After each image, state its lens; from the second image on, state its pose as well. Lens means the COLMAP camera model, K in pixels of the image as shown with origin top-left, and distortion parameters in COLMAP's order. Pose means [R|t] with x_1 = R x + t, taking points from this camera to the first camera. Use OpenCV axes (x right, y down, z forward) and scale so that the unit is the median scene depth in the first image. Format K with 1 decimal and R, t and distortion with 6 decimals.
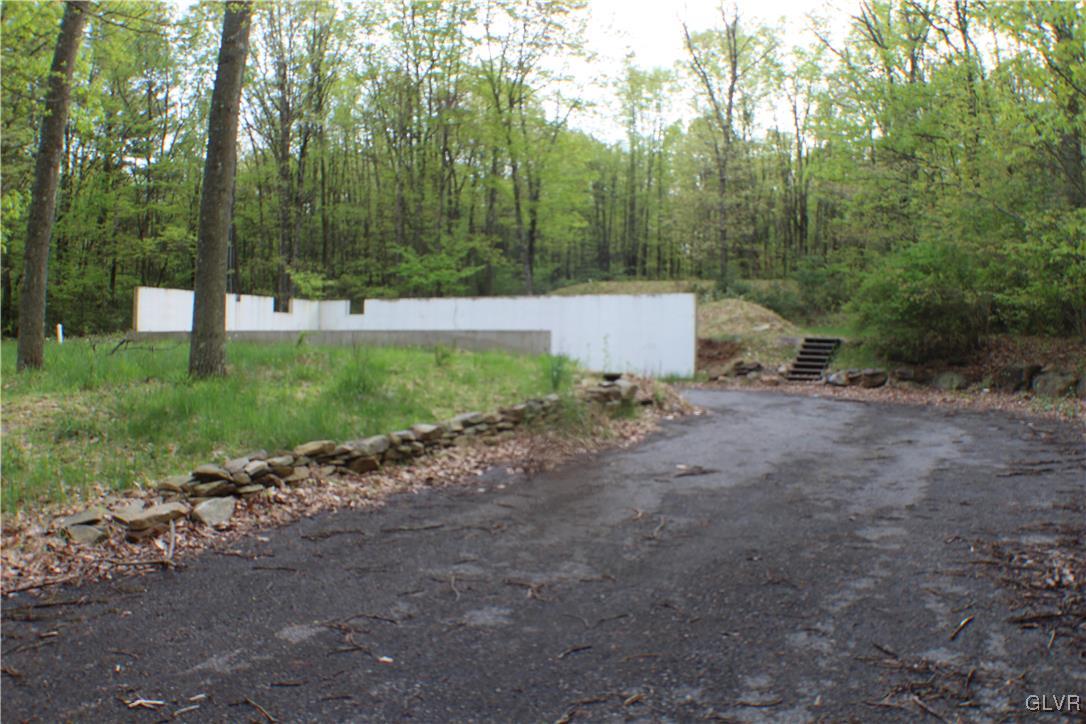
lens RADIAL K [[908.7, 0, 553.5], [0, 908.7, 351.9], [0, 0, 1]] dist [-0.169206, 0.006935]
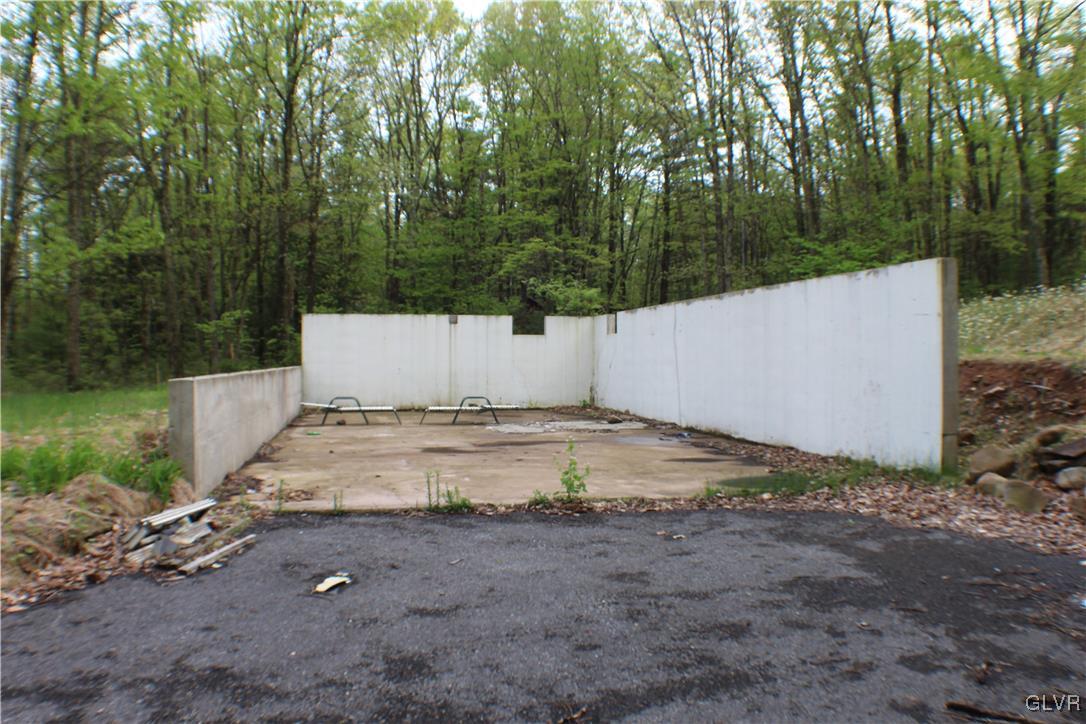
lens RADIAL K [[855.5, 0, 545.7], [0, 855.5, 362.1], [0, 0, 1]] dist [-0.207560, 0.073790]
pose [[0.685232, -0.014239, -0.728185, 0.230826], [0.012852, 0.999890, -0.007458, -0.014348], [0.728211, -0.004248, 0.685340, 0.488263]]
